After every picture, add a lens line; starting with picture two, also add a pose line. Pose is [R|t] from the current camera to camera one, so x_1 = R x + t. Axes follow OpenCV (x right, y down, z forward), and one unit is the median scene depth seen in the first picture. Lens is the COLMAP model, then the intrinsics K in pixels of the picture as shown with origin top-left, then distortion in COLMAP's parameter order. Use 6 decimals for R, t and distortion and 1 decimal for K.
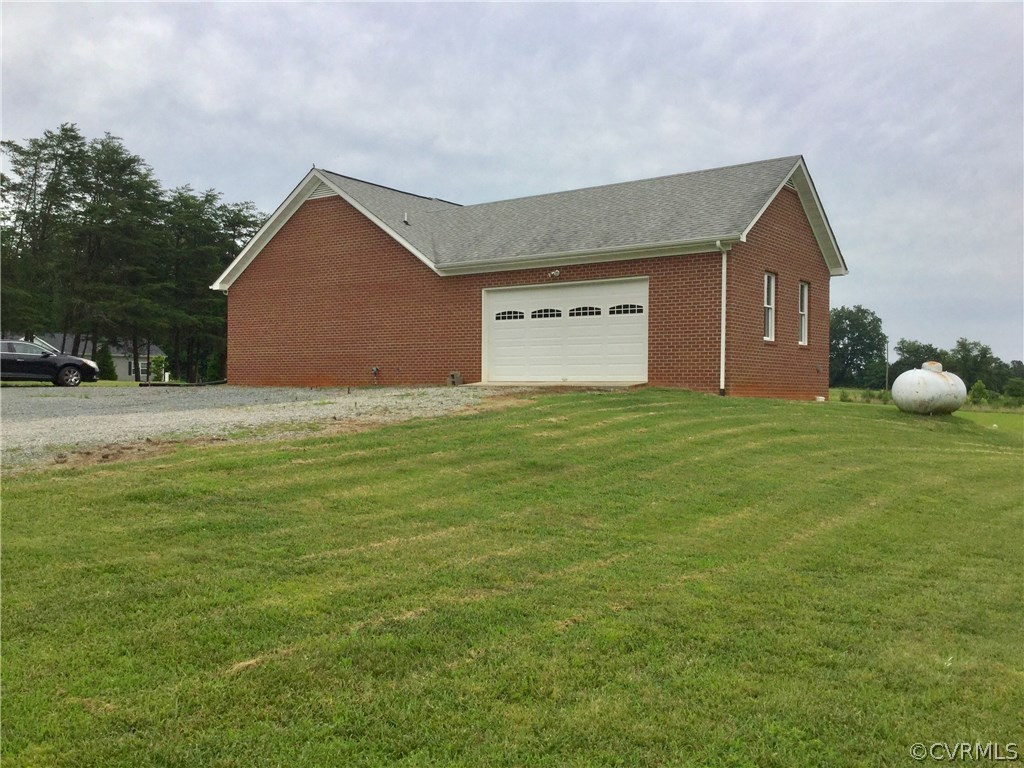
lens RADIAL K [[913.6, 0, 525.5], [0, 913.6, 384.6], [0, 0, 1]] dist [0.080084, -0.157582]
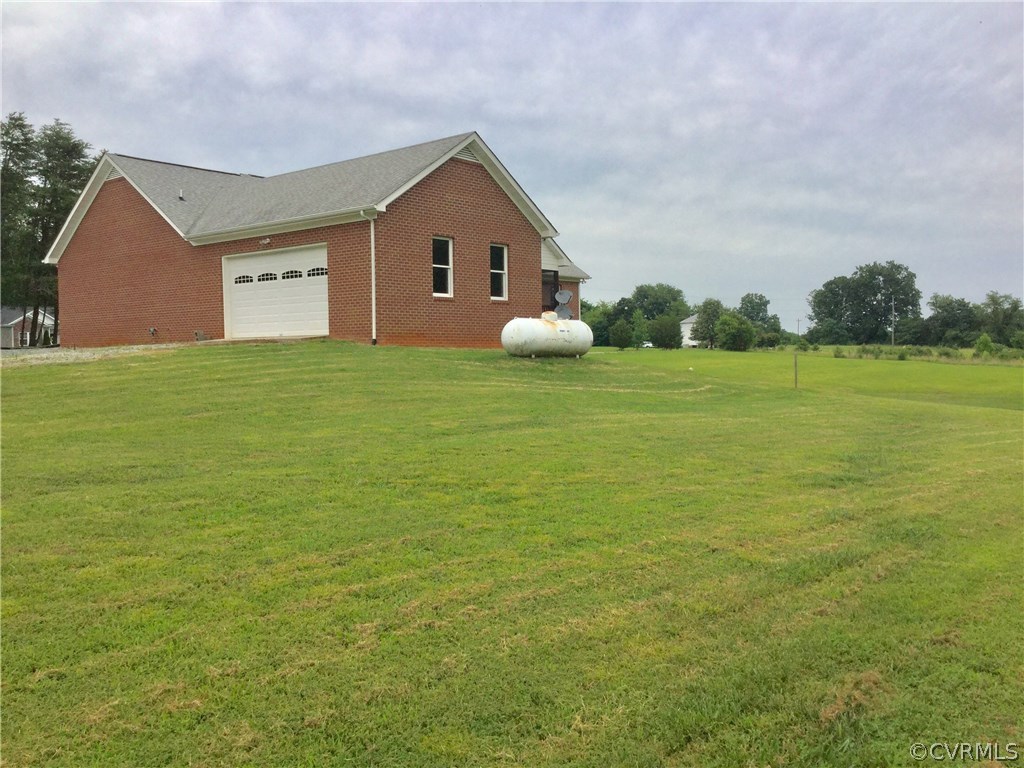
lens RADIAL K [[926.9, 0, 586.9], [0, 926.9, 416.7], [0, 0, 1]] dist [0.072546, -0.132998]
pose [[0.997703, -0.015557, -0.065936, 0.243525], [0.020150, 0.997373, 0.069578, 0.011470], [0.064680, -0.070747, 0.995395, -0.074120]]
